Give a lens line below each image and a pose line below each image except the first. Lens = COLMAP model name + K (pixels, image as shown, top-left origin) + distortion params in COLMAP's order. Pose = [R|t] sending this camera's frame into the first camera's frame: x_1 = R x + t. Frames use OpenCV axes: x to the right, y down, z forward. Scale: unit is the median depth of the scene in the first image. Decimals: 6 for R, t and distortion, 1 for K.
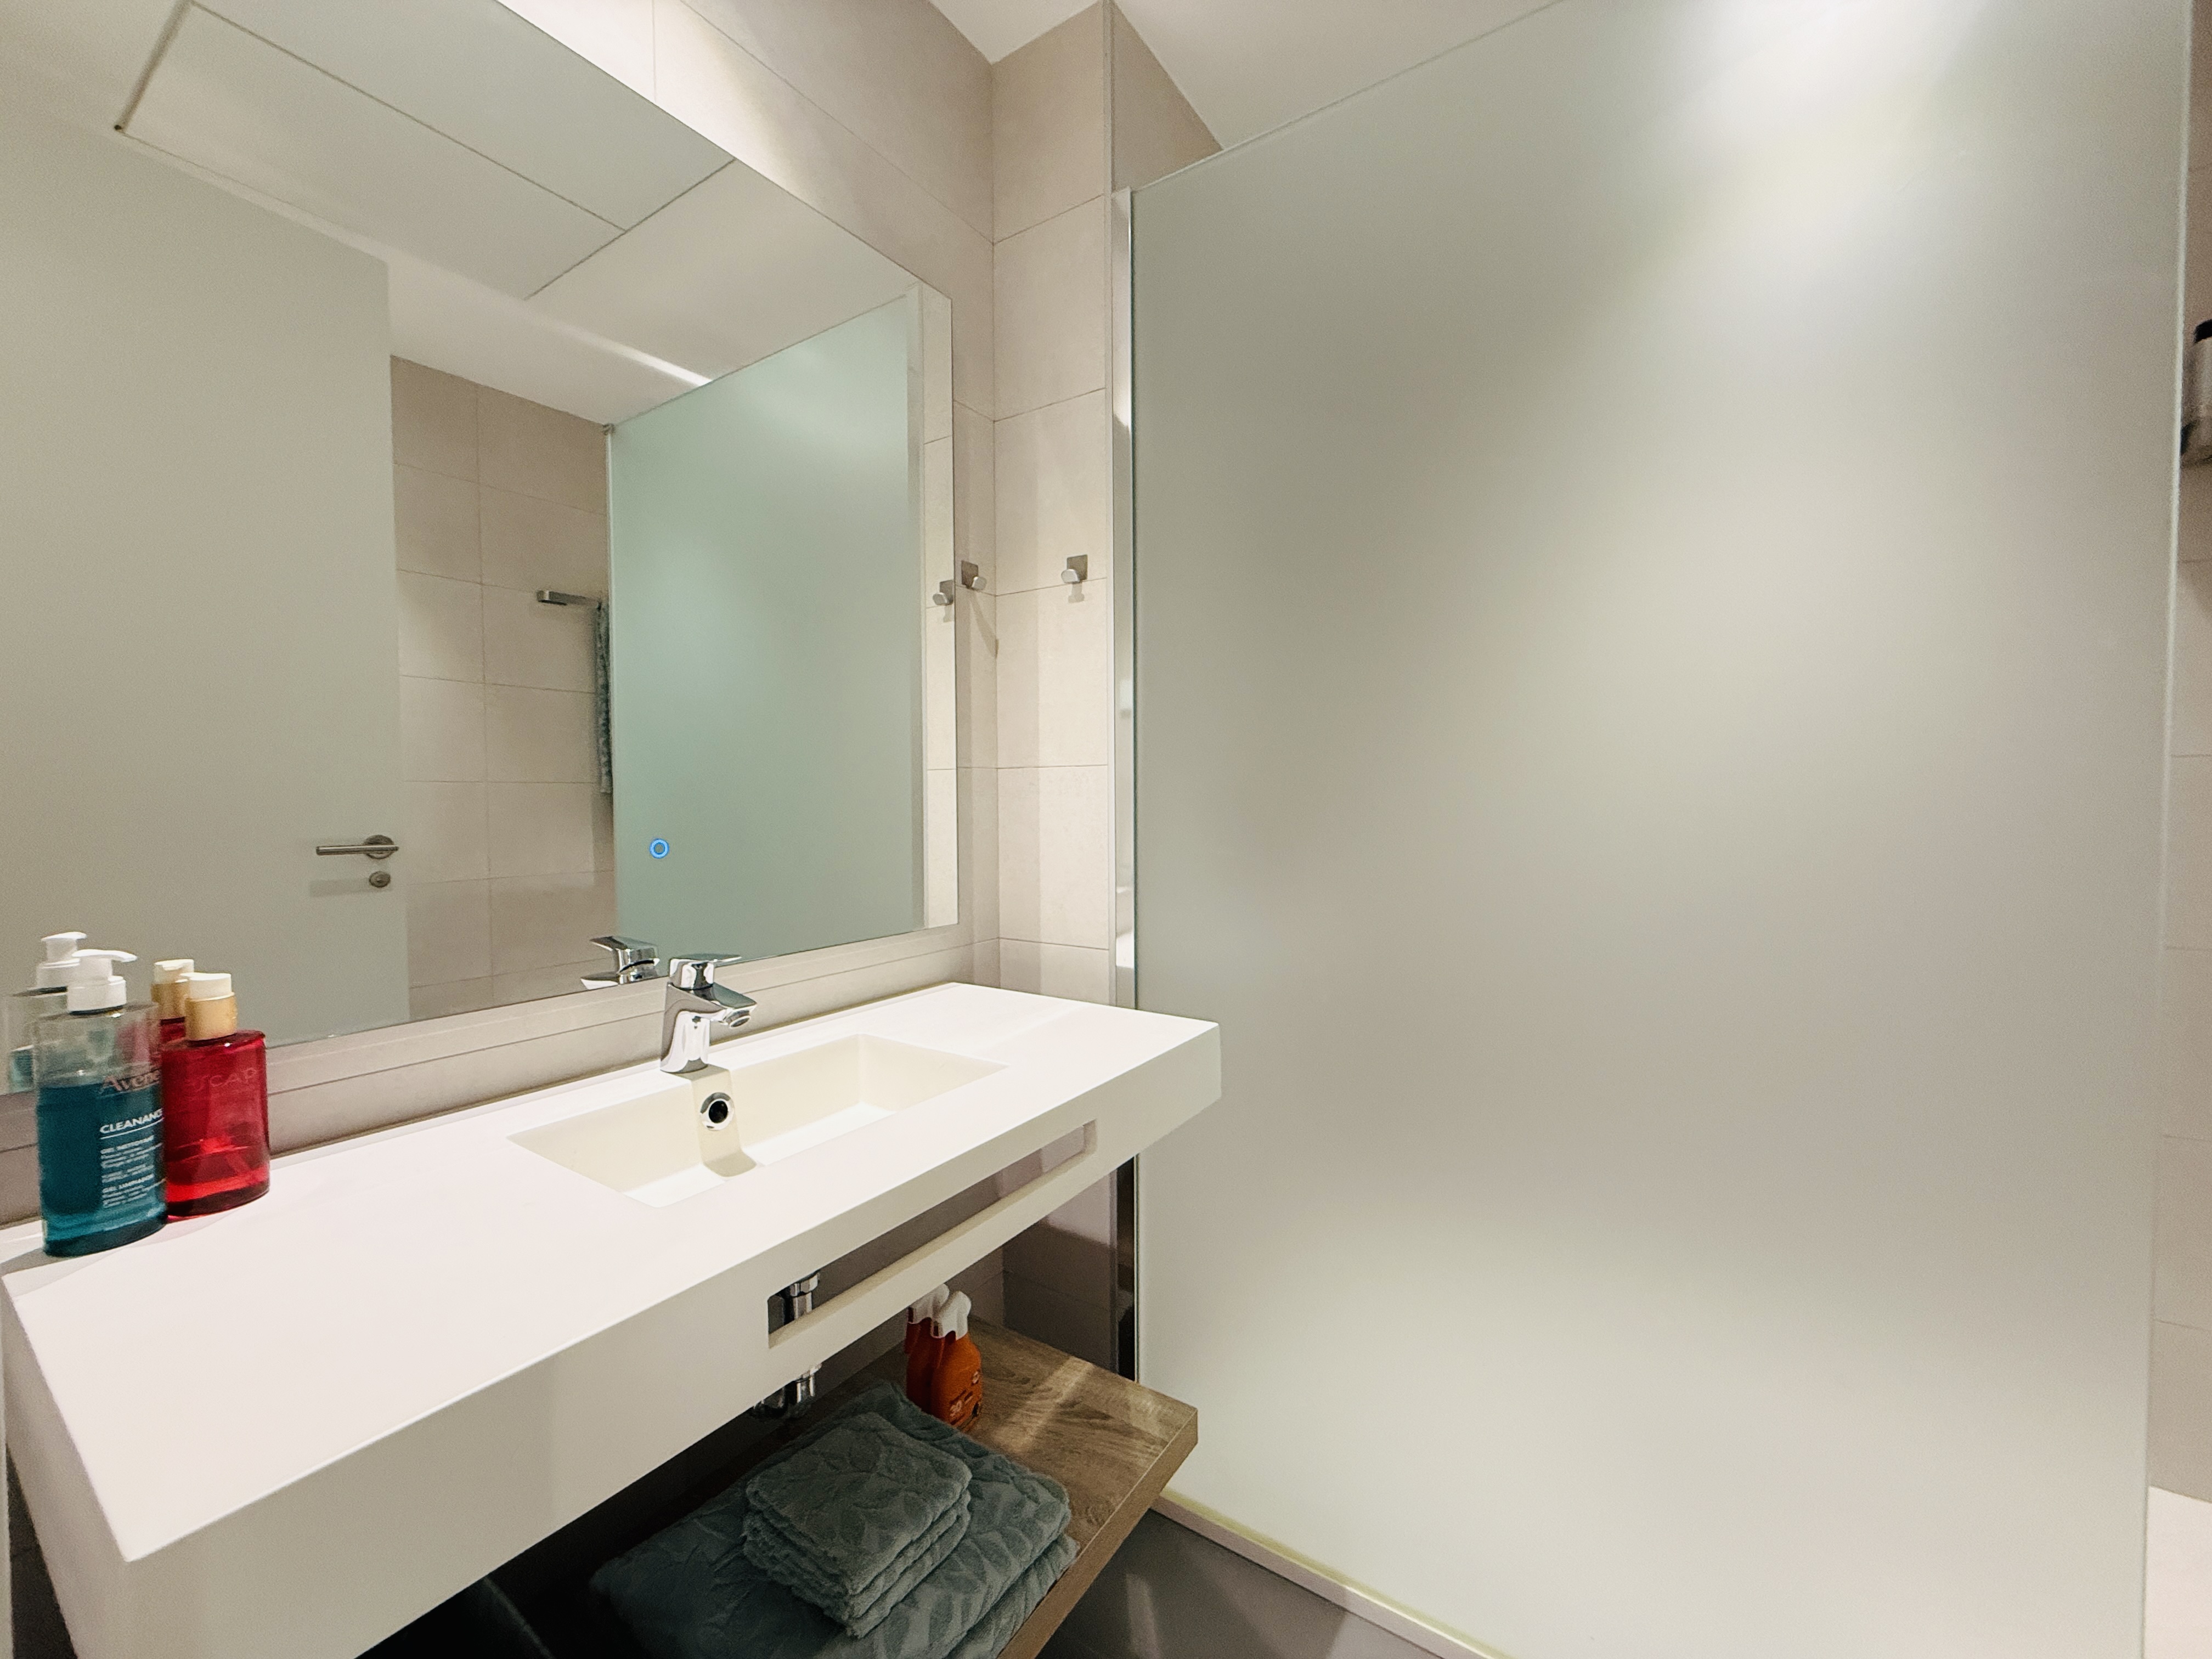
lens RADIAL K [[877.0, 0, 1107.7], [0, 877.0, 824.7], [0, 0, 1]] dist [0.001960, -0.000207]
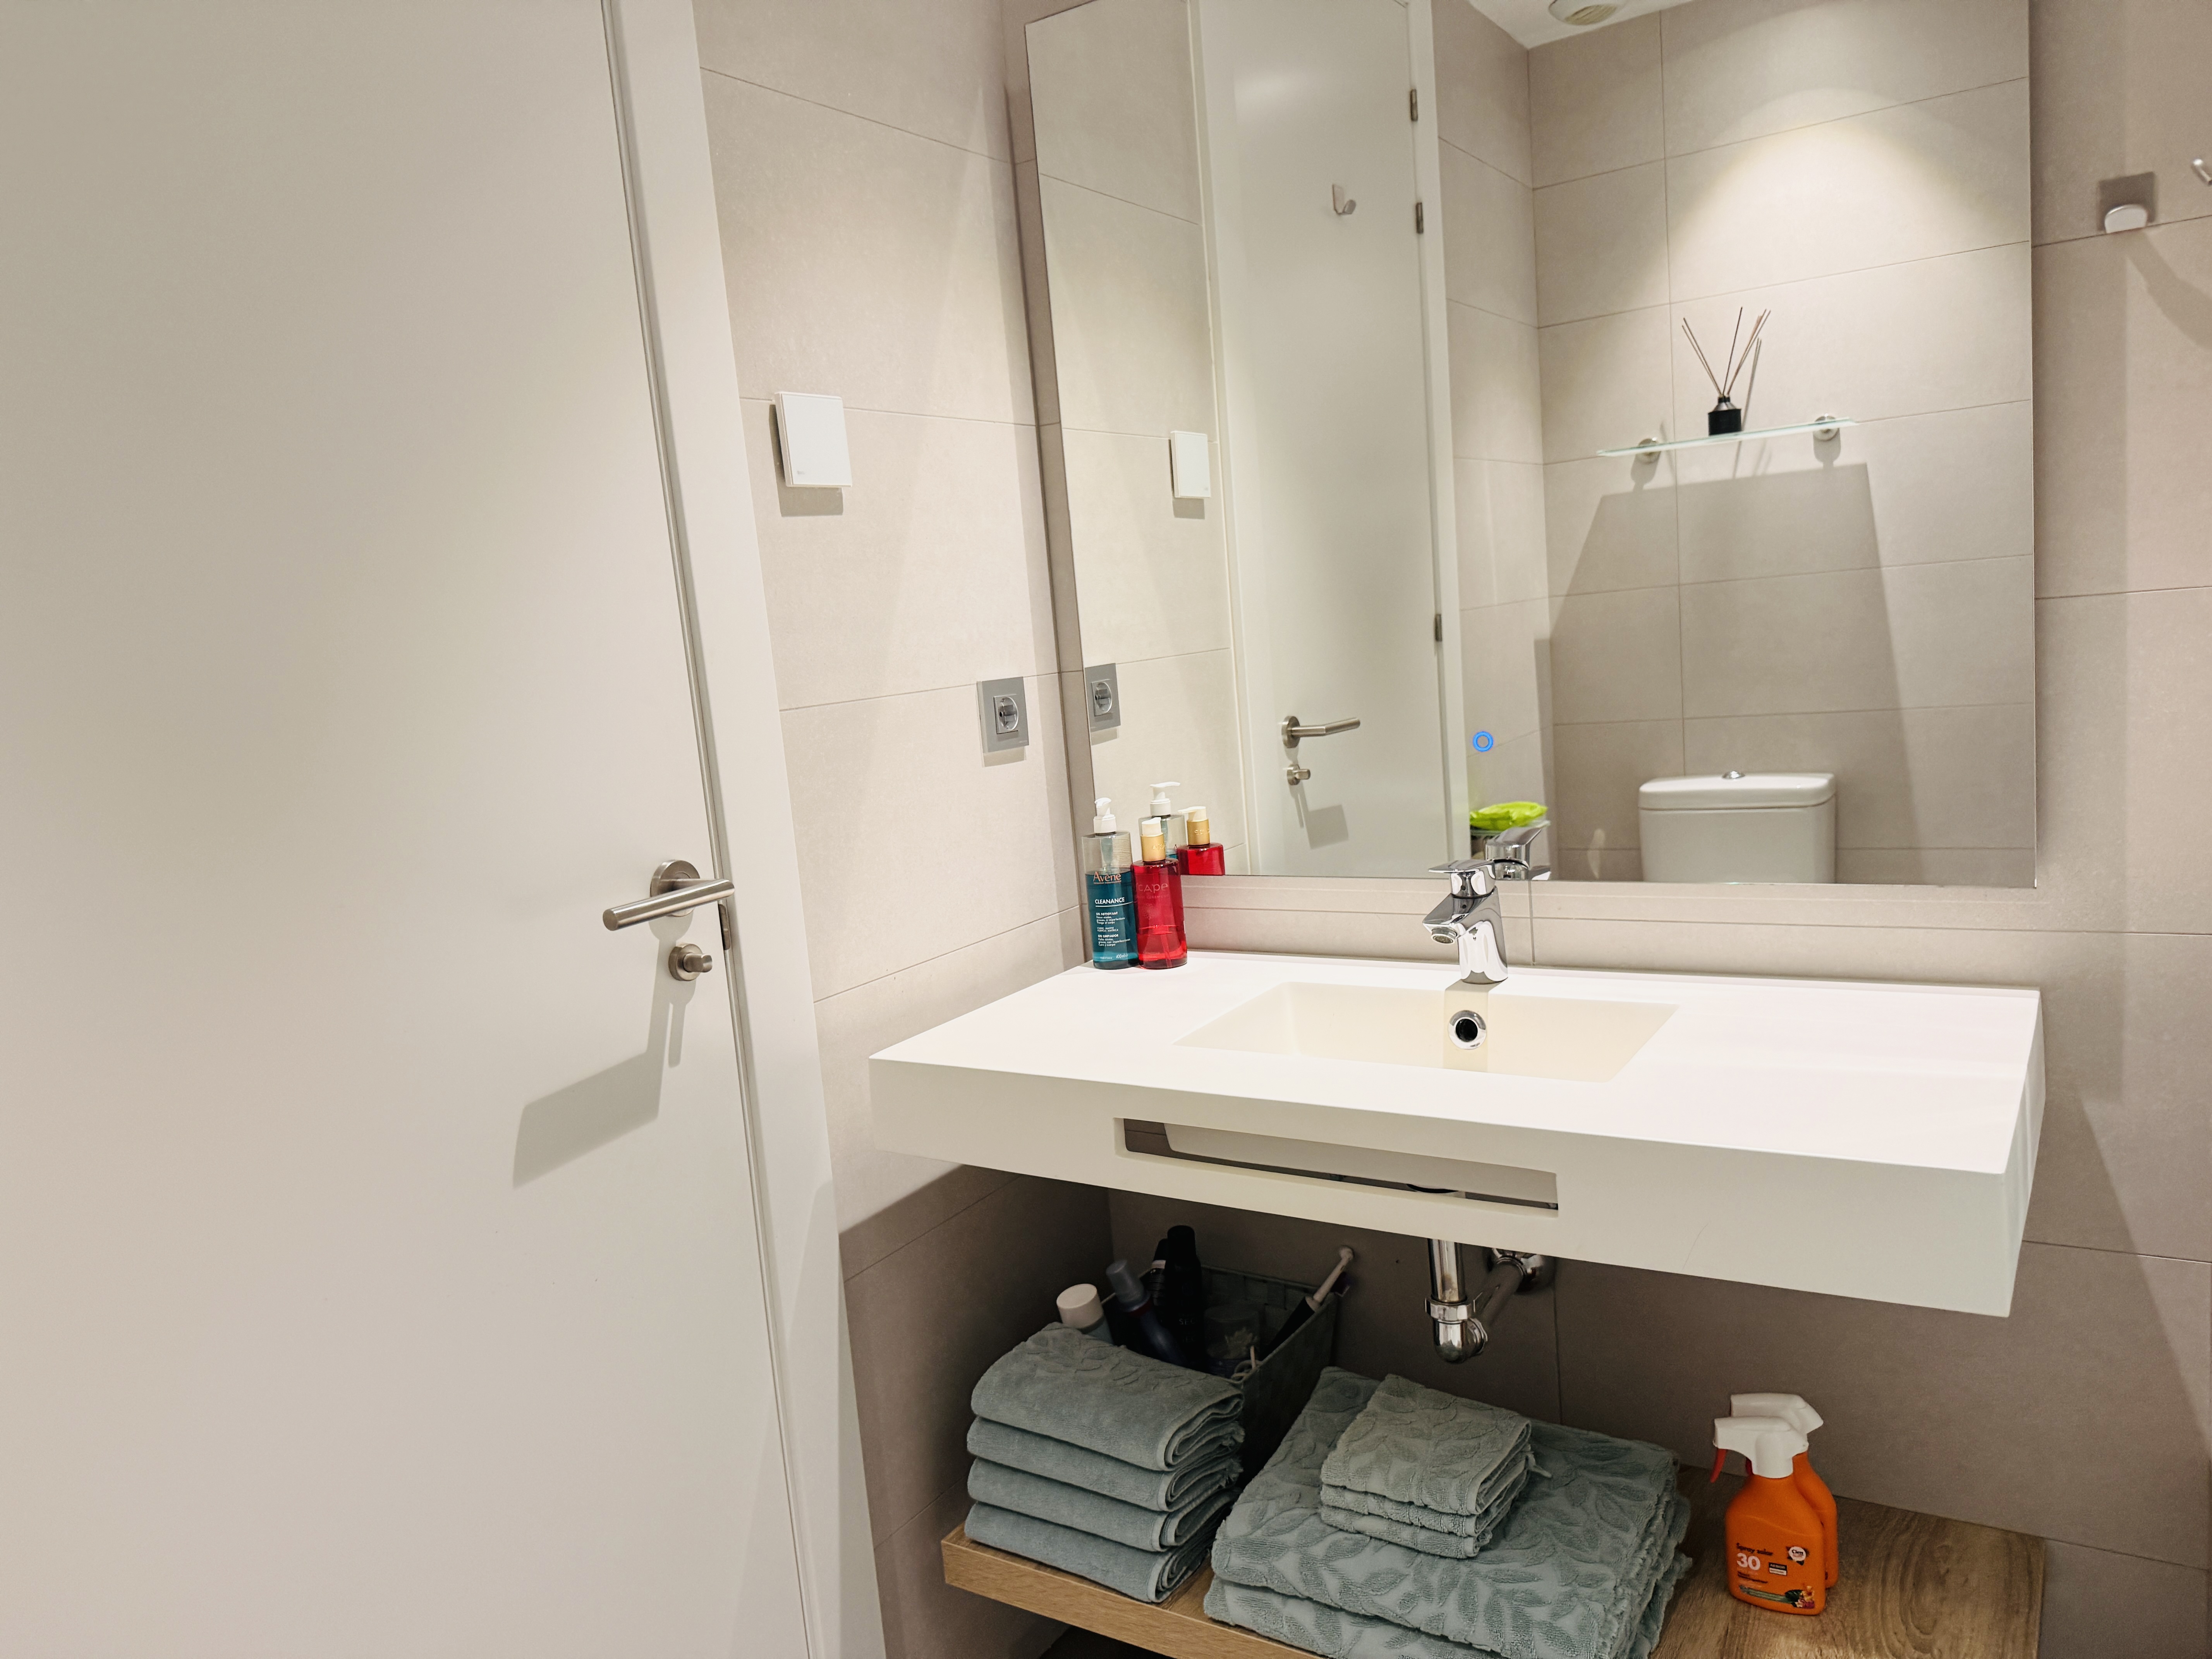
lens RADIAL K [[1554.2, 0, 1106.0], [0, 1554.2, 829.5], [0, 0, 1]] dist [0.070083, -0.101637]
pose [[0.019380, 0.146398, -0.989036, 1.350694], [0.059741, 0.987285, 0.147310, -0.177517], [0.998026, -0.061940, 0.010387, 0.708034]]
